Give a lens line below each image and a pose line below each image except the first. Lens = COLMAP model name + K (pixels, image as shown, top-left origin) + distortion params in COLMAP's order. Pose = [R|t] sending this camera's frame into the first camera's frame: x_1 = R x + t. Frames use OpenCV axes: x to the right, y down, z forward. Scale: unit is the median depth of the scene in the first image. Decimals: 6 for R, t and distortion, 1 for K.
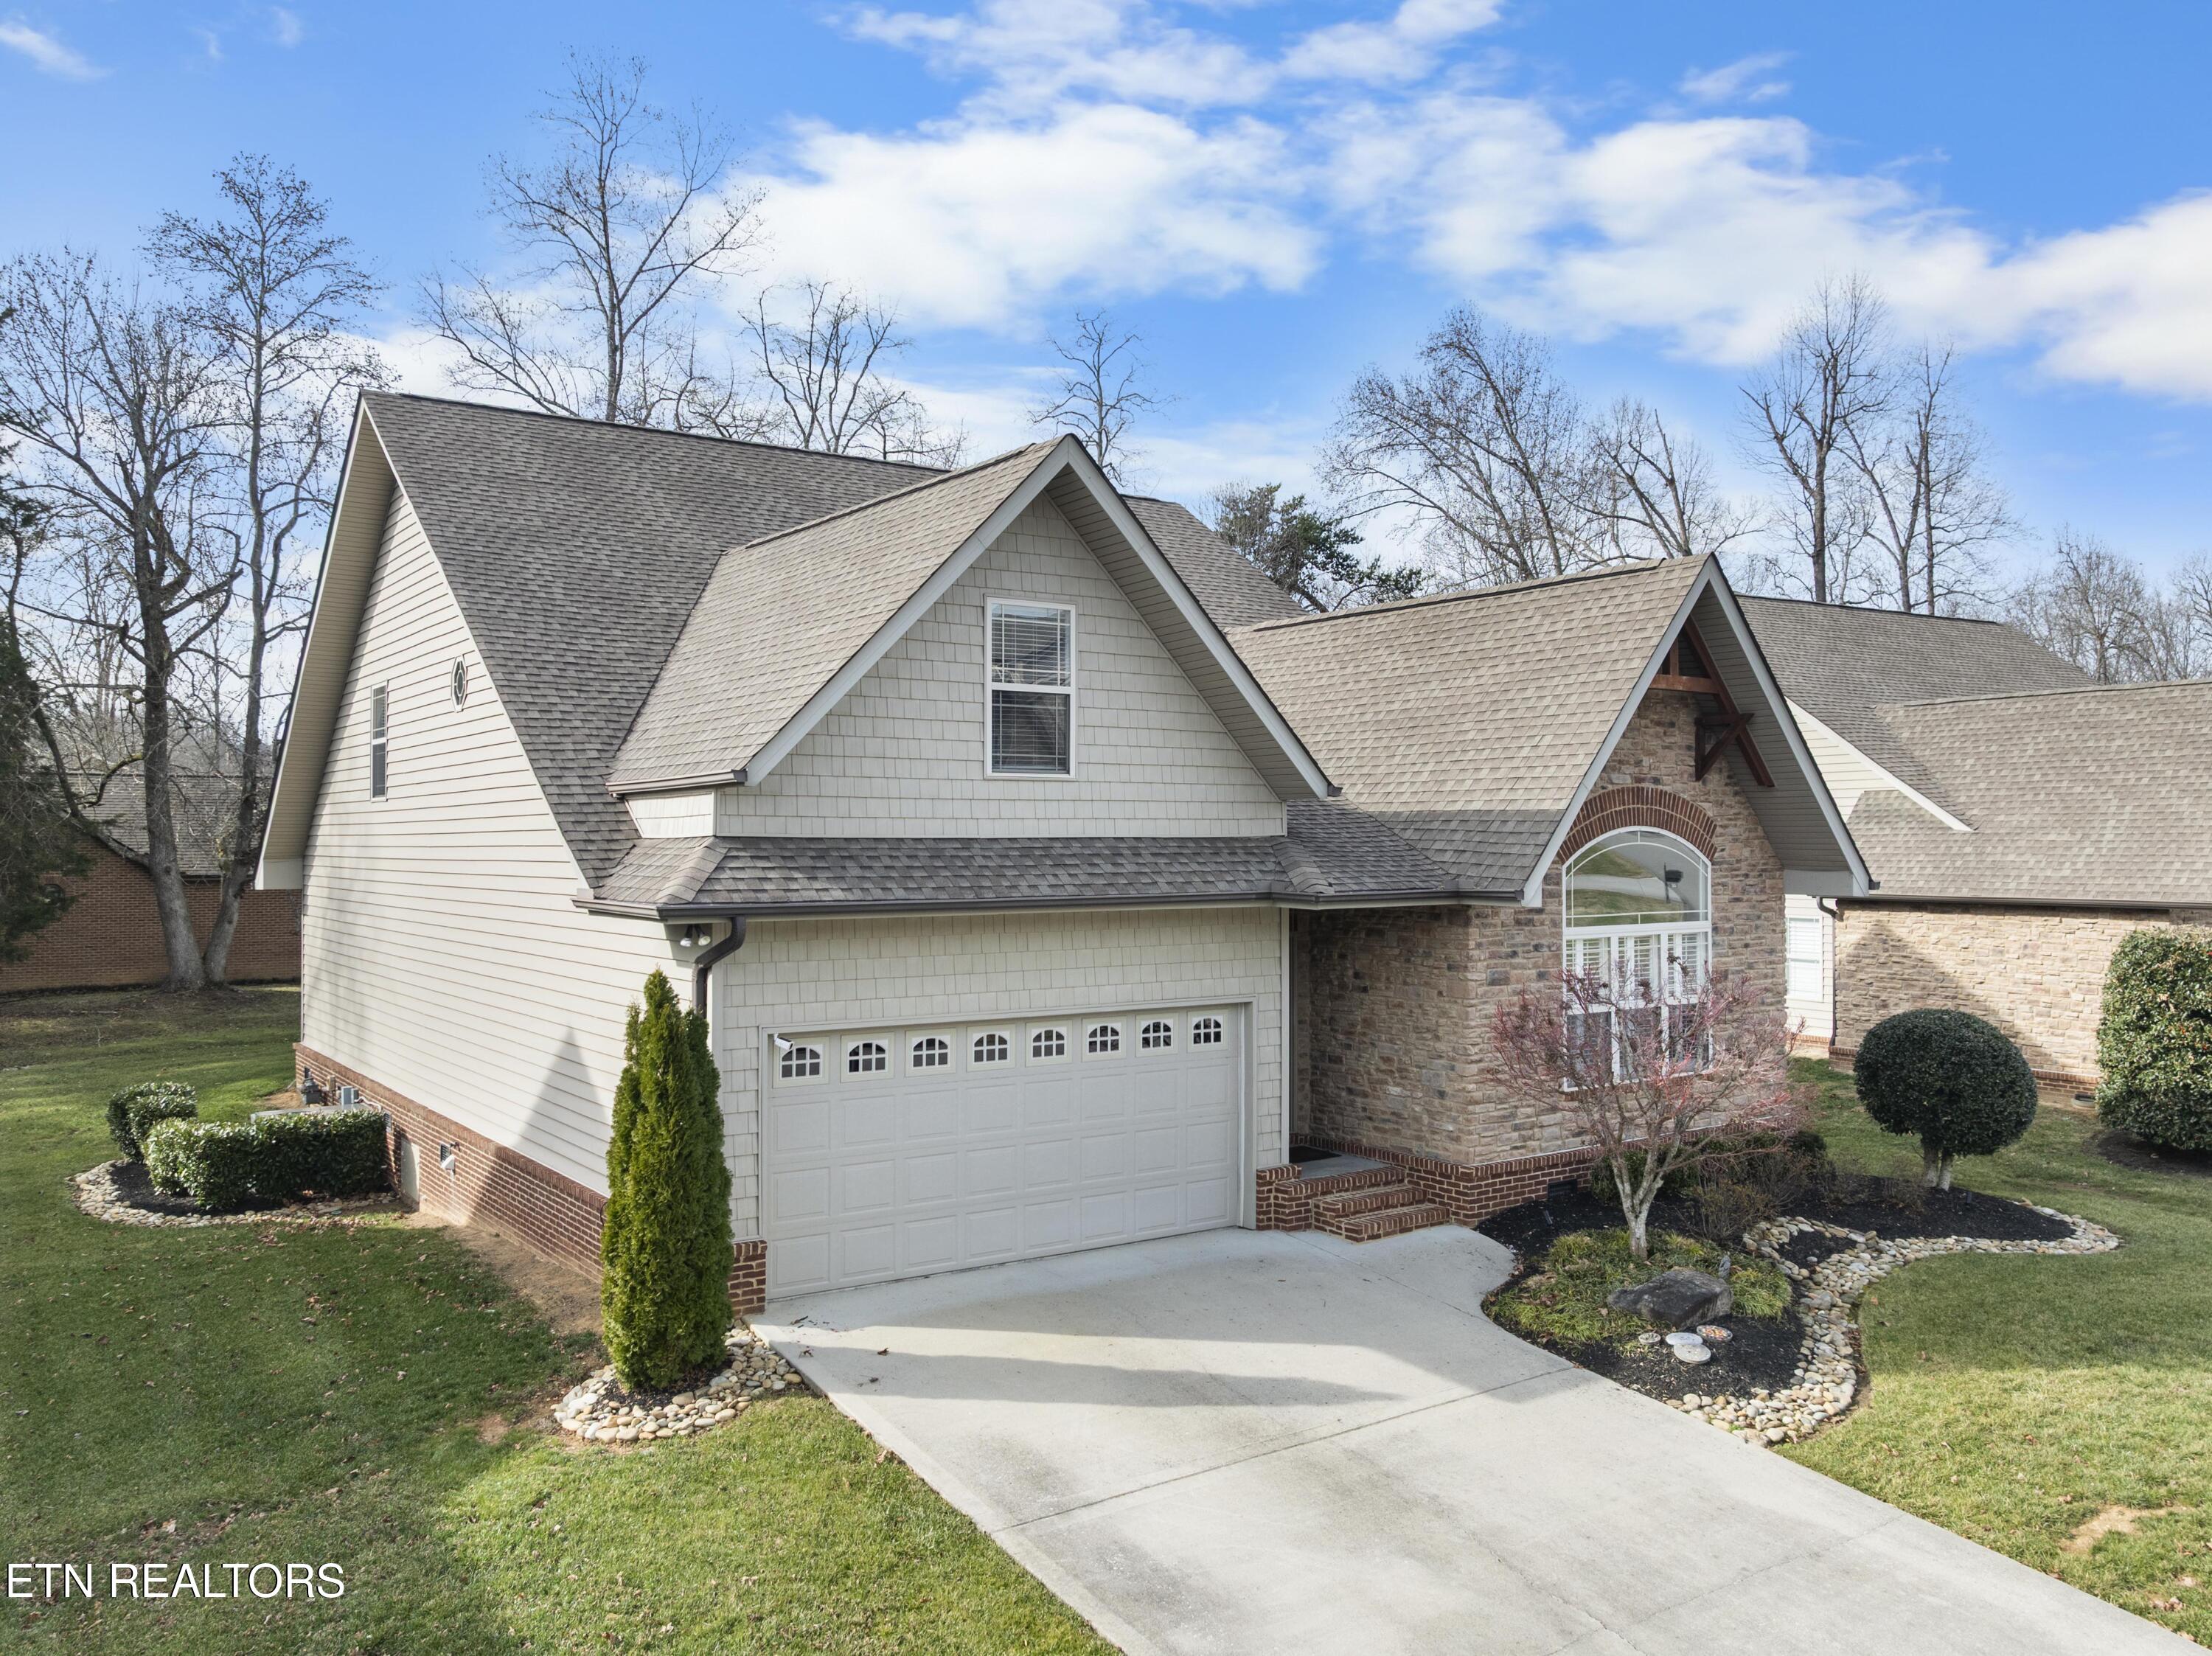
lens RADIAL K [[1745.2, 0, 1131.4], [0, 1745.2, 793.8], [0, 0, 1]] dist [-0.039729, -0.003445]
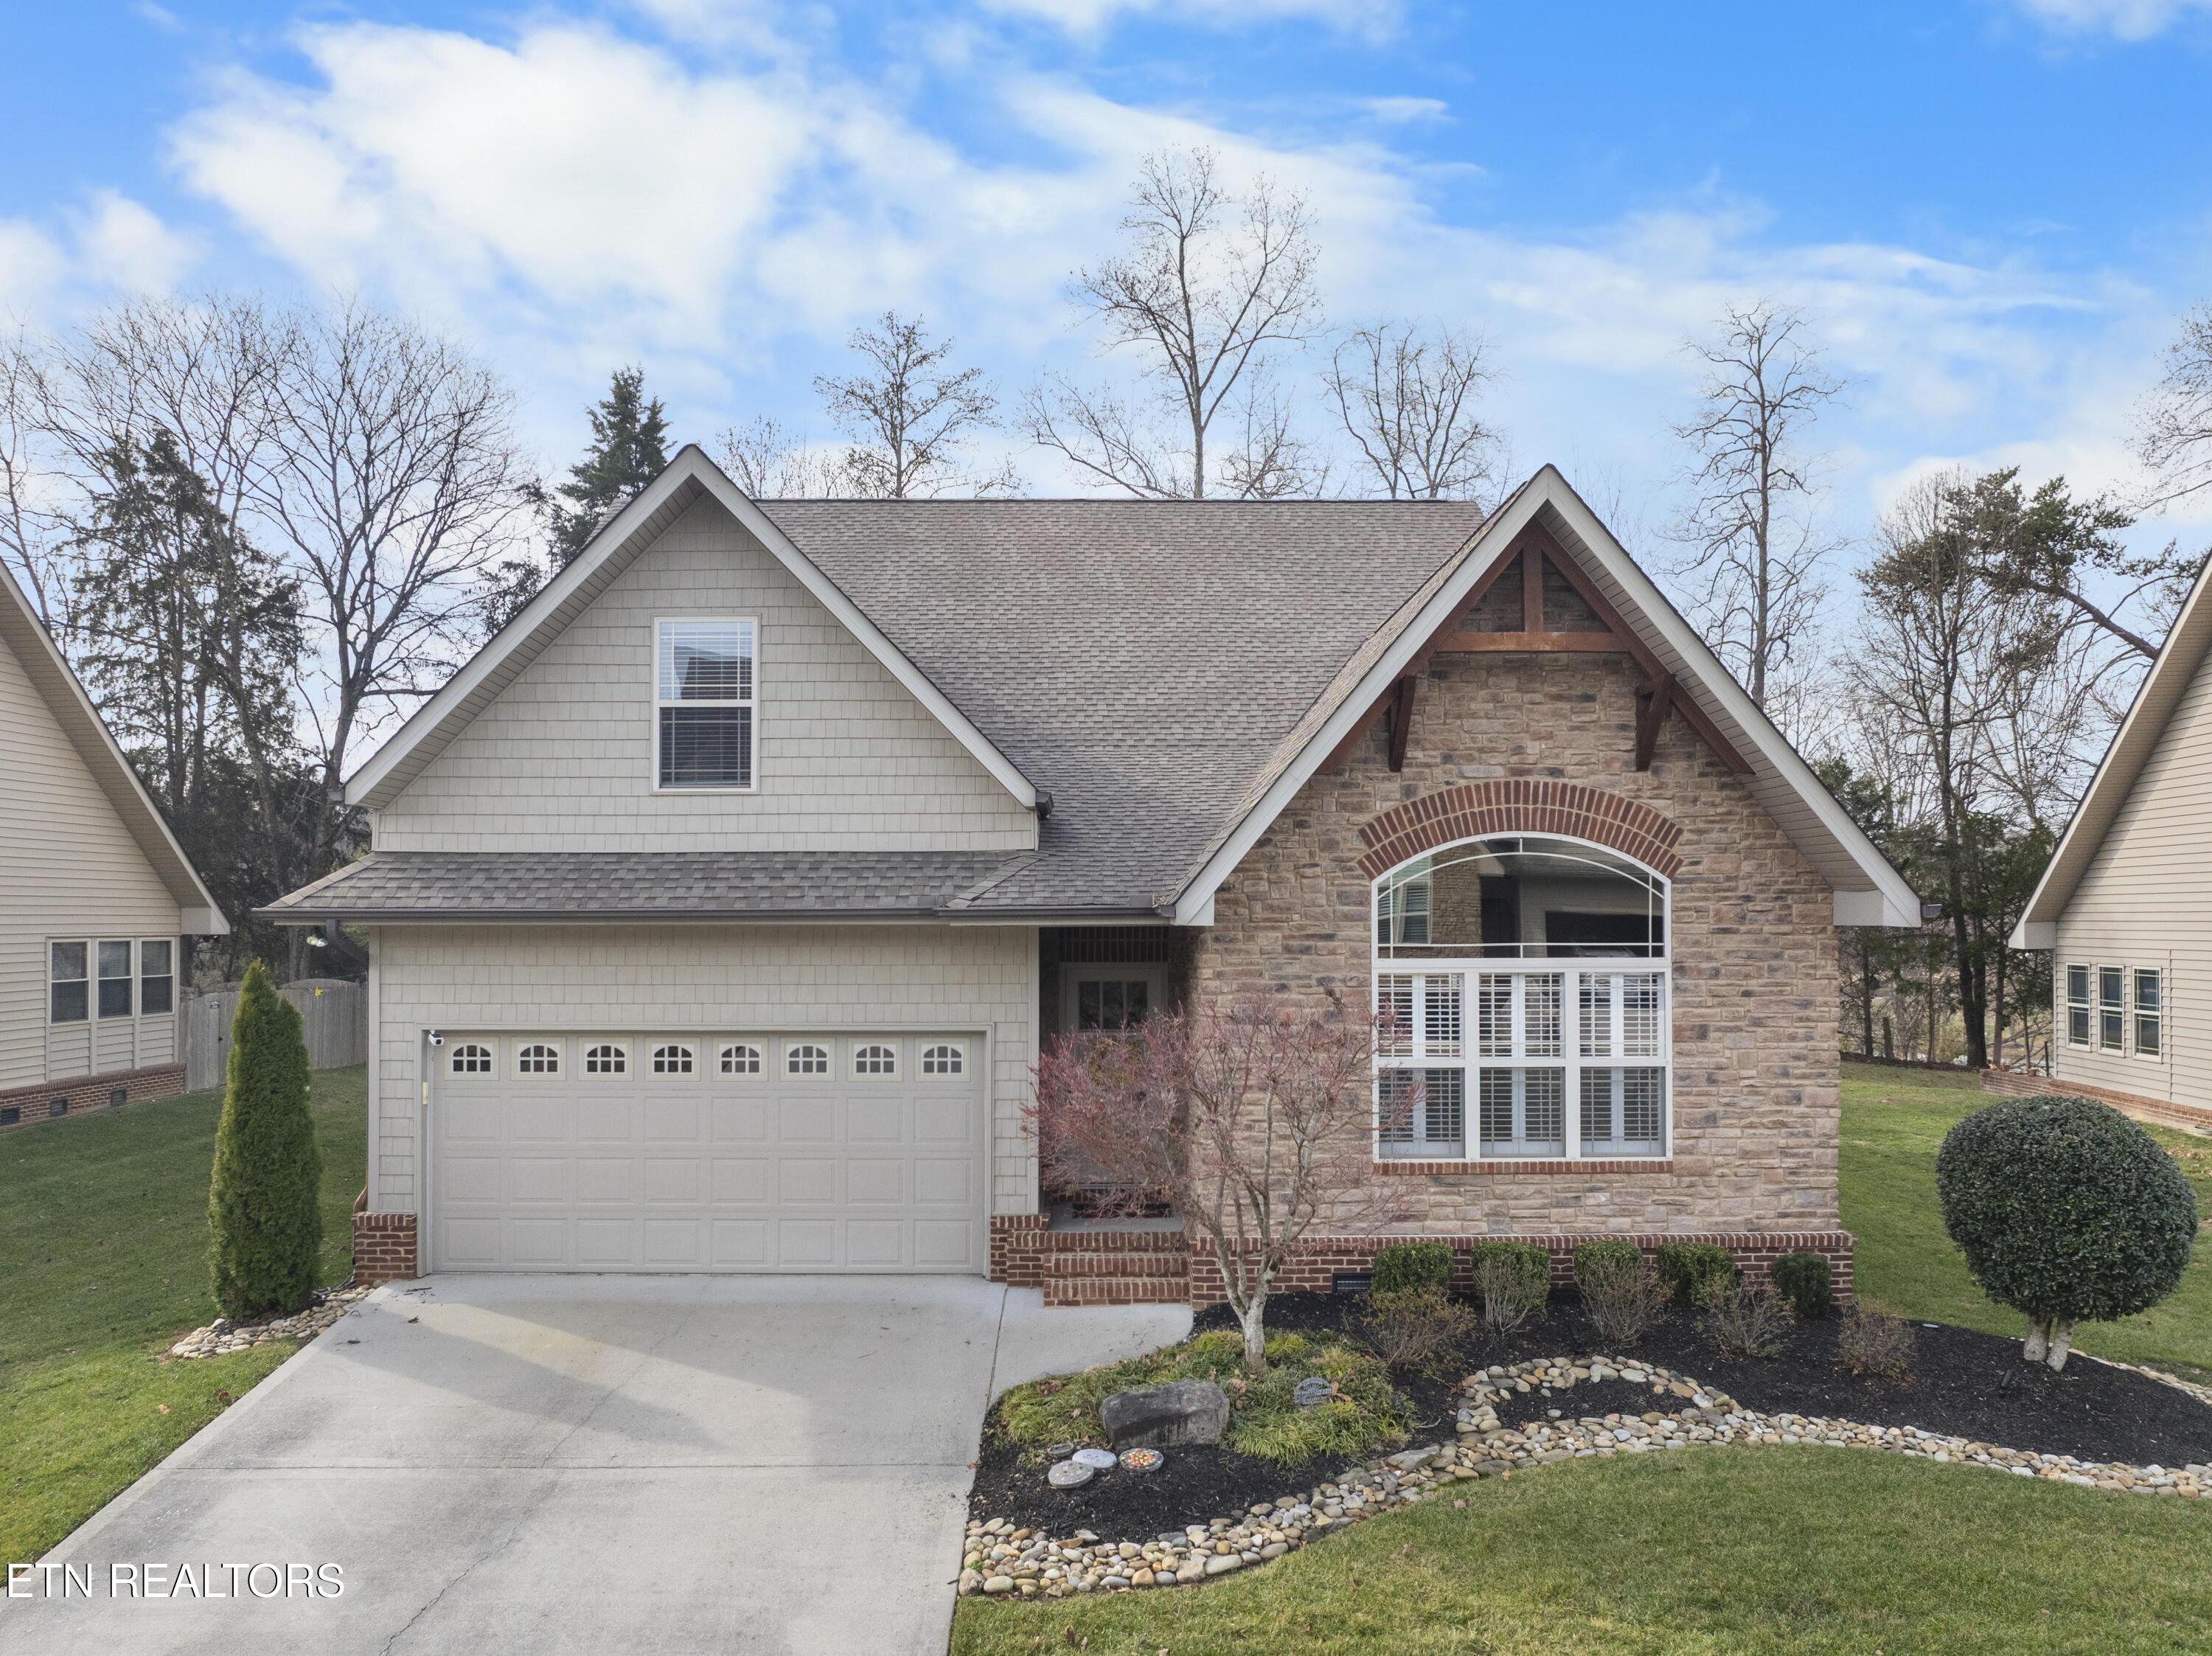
lens RADIAL K [[1713.1, 0, 1100.4], [0, 1713.1, 876.8], [0, 0, 1]] dist [-0.037247, -0.010481]
pose [[0.818066, -0.014470, -0.574942, 0.683029], [0.016103, 0.999868, -0.002252, 0.044325], [0.574898, -0.007416, 0.818191, 0.320943]]
